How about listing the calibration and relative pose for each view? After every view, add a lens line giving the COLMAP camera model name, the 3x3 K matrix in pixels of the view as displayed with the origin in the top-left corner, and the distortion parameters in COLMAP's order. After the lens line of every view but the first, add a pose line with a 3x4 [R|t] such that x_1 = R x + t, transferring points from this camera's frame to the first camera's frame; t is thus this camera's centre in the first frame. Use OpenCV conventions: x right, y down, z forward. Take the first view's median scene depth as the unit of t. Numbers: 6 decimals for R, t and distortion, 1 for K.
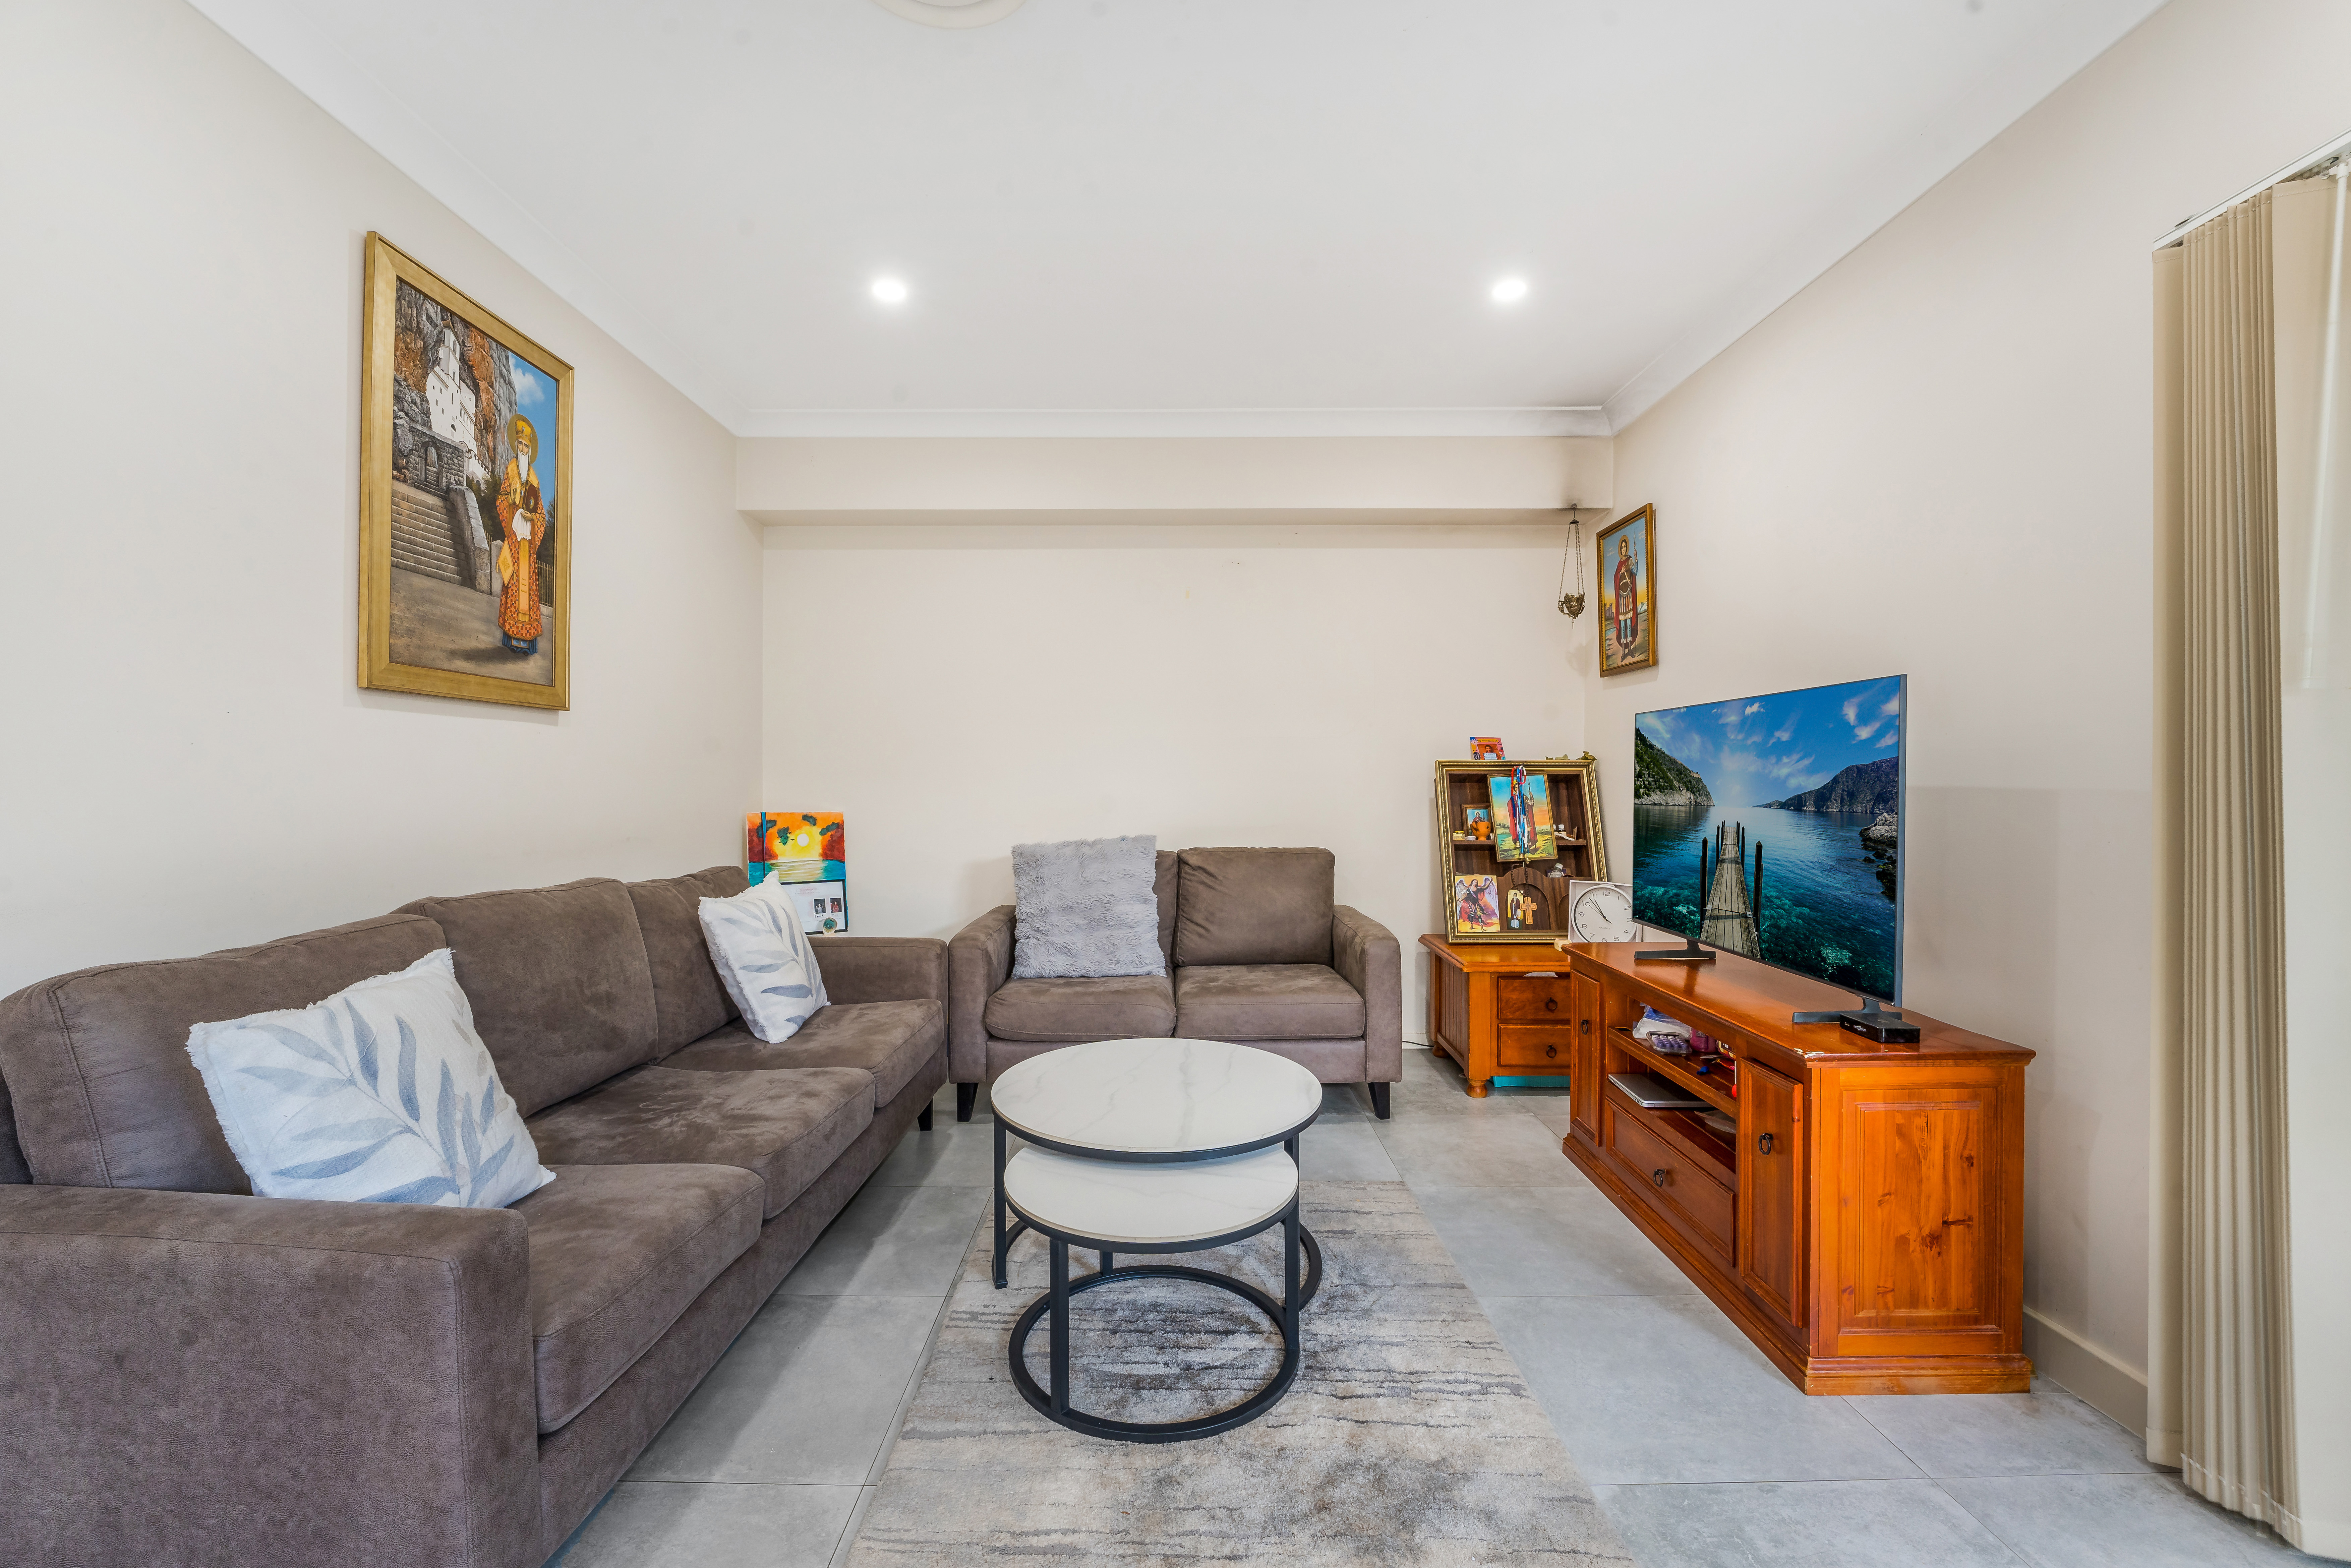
lens RADIAL K [[975.4, 0, 1182.3], [0, 975.4, 779.1], [0, 0, 1]] dist [-0.016786, 0.000295]
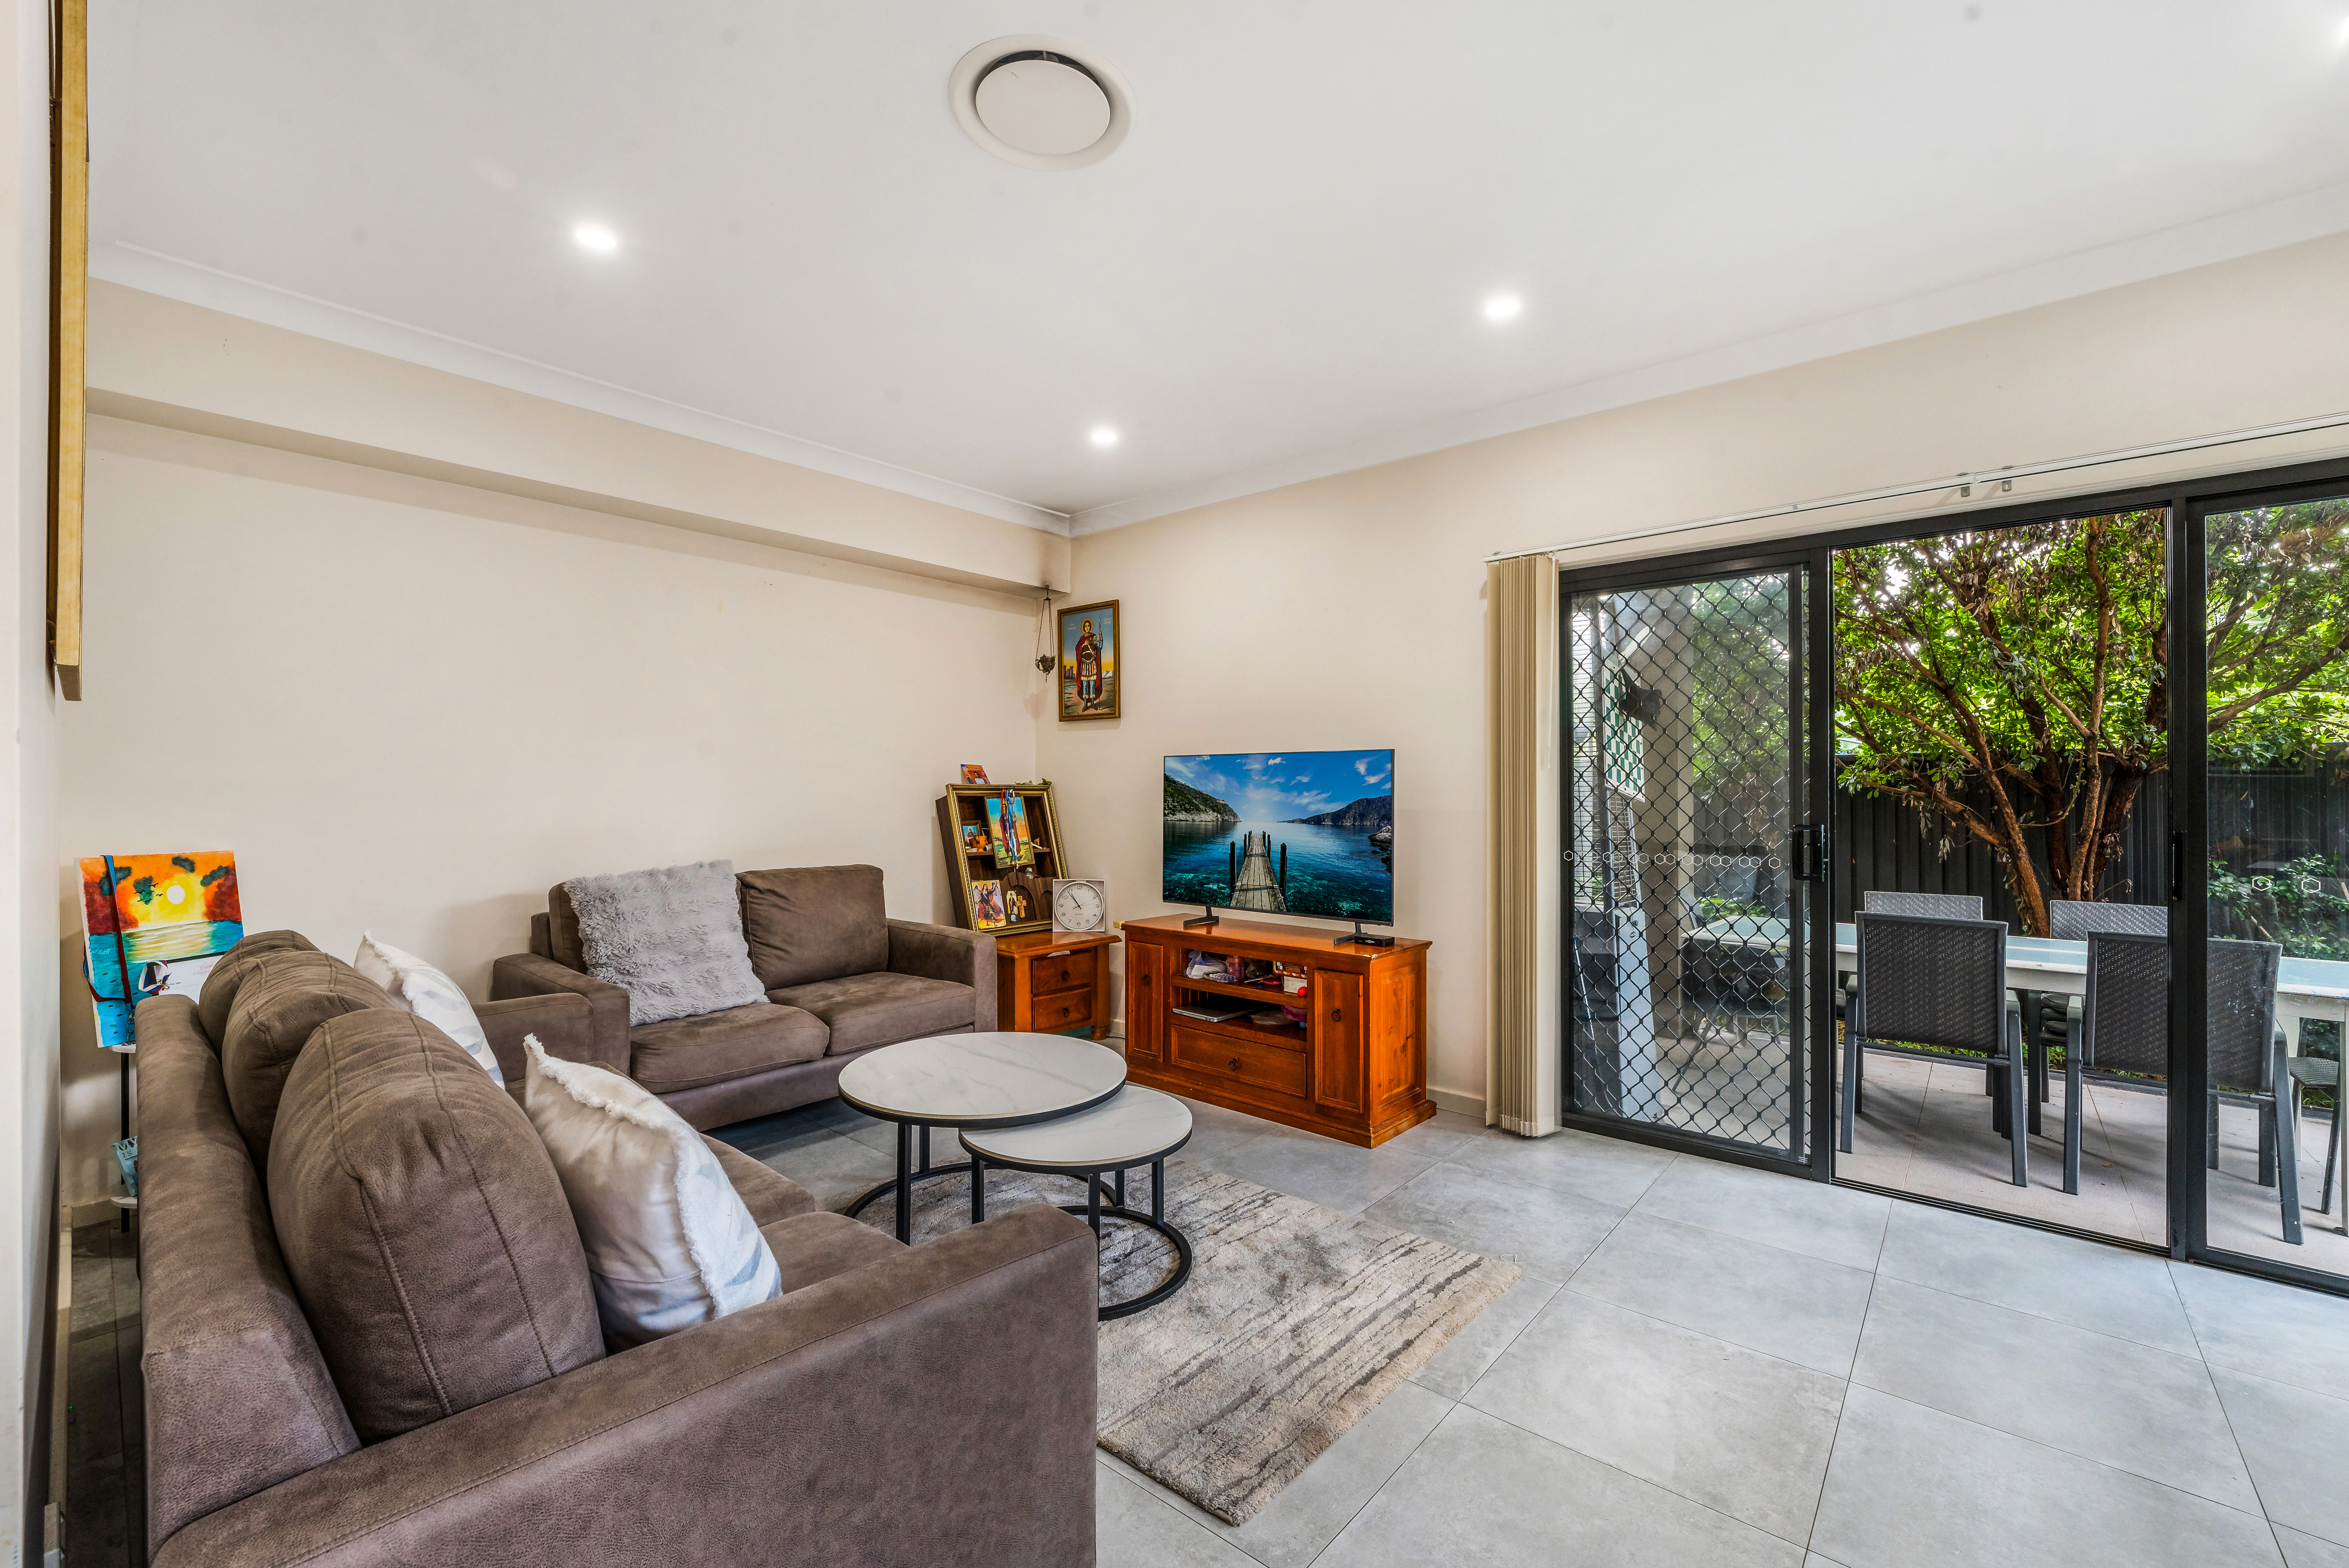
lens RADIAL K [[962.3, 0, 1174.5], [0, 962.3, 784.0], [0, 0, 1]] dist [-0.000819, 0.000140]
pose [[0.660208, 0.009761, 0.751019, -0.463205], [-0.005478, 0.999952, -0.008180, -0.013201], [-0.751063, 0.001287, 0.660230, 0.041628]]
